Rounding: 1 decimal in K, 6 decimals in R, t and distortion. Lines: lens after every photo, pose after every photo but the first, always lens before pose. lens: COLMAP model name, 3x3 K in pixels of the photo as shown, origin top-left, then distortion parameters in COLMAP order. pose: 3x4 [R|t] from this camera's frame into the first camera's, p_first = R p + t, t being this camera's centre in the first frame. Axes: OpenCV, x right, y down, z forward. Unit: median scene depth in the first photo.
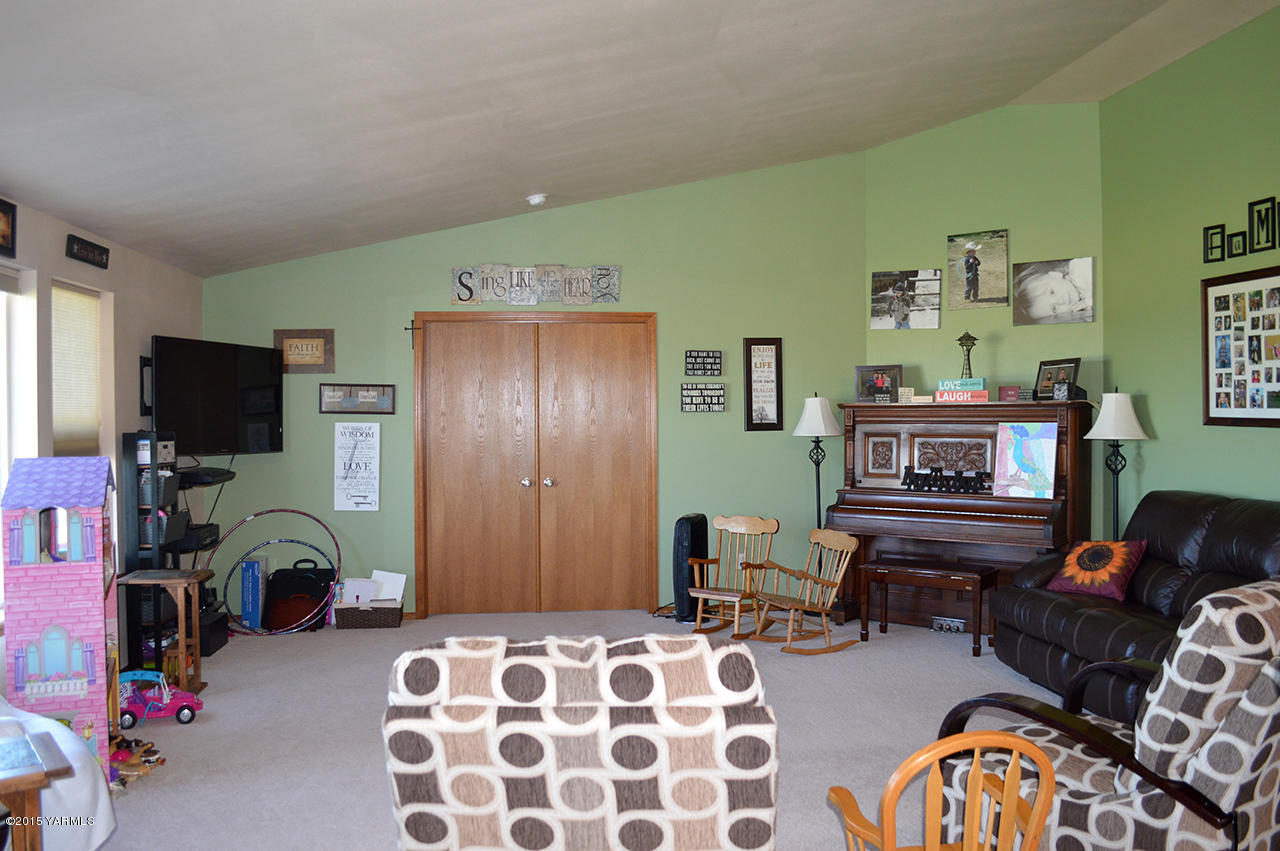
lens RADIAL K [[1063.3, 0, 617.8], [0, 1063.3, 423.5], [0, 0, 1]] dist [-0.082026, 0.006731]
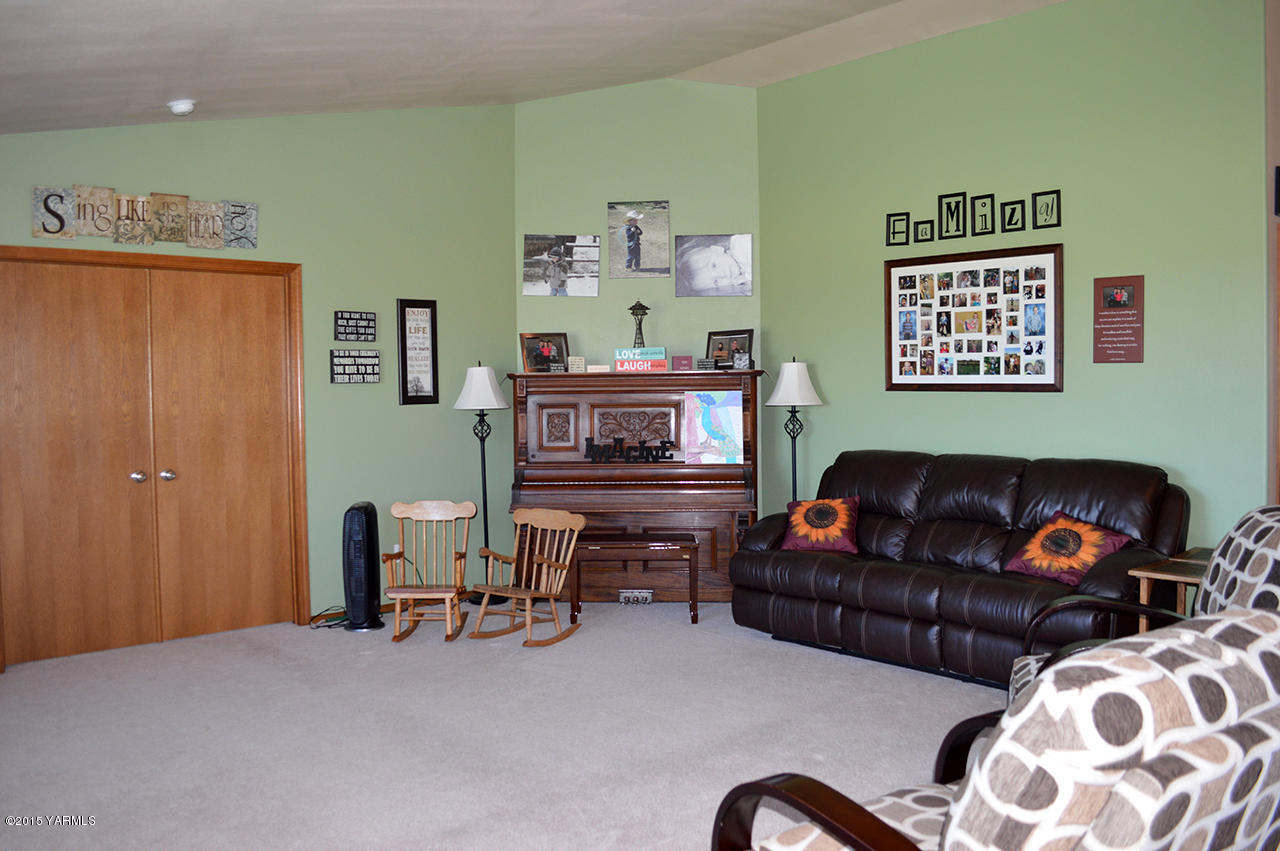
lens RADIAL K [[1063.3, 0, 640.0], [0, 1063.3, 424.3], [0, 0, 1]] dist [-0.082026, 0.006731]
pose [[0.800063, -0.025309, 0.599382, -0.269695], [0.013637, 0.999619, 0.024007, 0.005369], [-0.599761, -0.011033, 0.800103, 0.195648]]
